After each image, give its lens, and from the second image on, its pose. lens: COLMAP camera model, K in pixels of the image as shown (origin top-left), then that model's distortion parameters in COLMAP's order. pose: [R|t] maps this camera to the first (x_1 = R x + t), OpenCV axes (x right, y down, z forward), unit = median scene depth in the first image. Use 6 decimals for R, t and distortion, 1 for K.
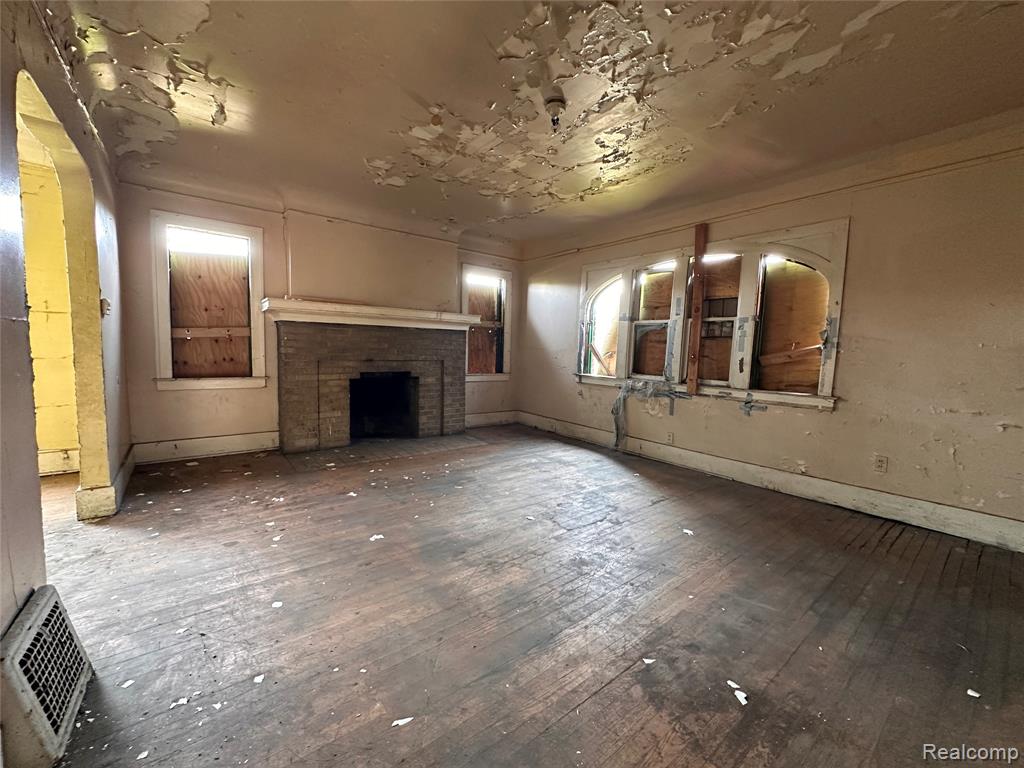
lens RADIAL K [[407.4, 0, 512.0], [0, 407.4, 384.0], [0, 0, 1]] dist [-0.004072, 0.000235]
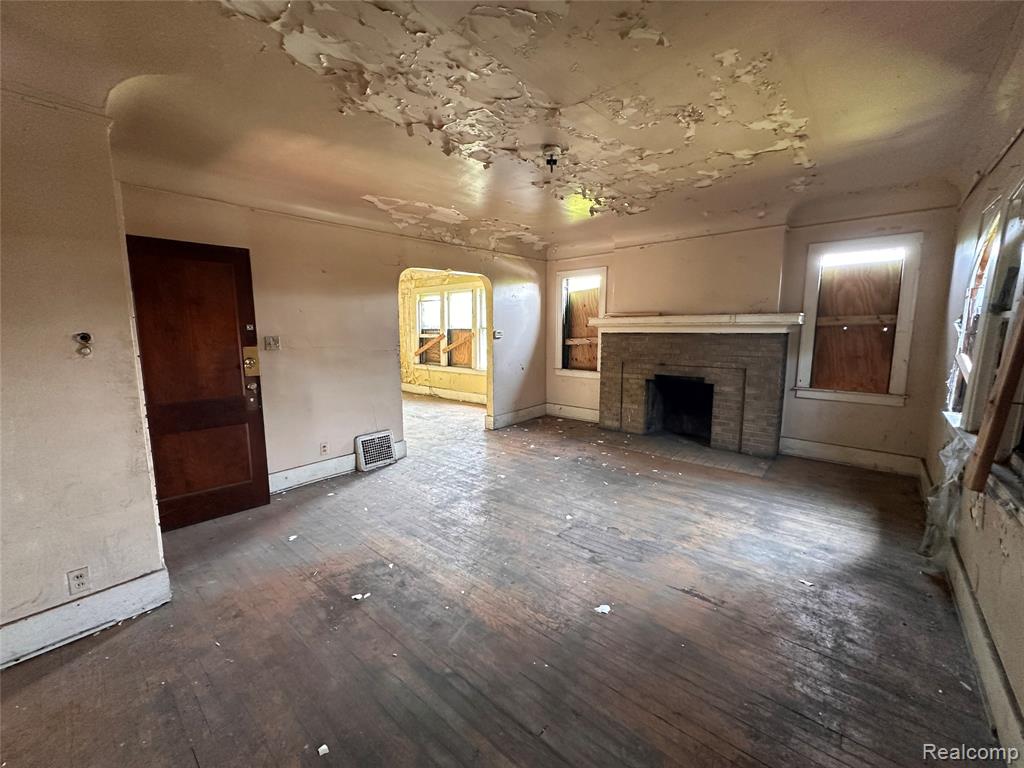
lens RADIAL K [[407.4, 0, 512.0], [0, 407.4, 384.0], [0, 0, 1]] dist [-0.004072, 0.000235]
pose [[0.191463, 0.105557, -0.975807, 0.735893], [-0.076095, 0.992804, 0.092465, -0.084651], [0.978546, 0.056551, 0.198117, 0.422671]]
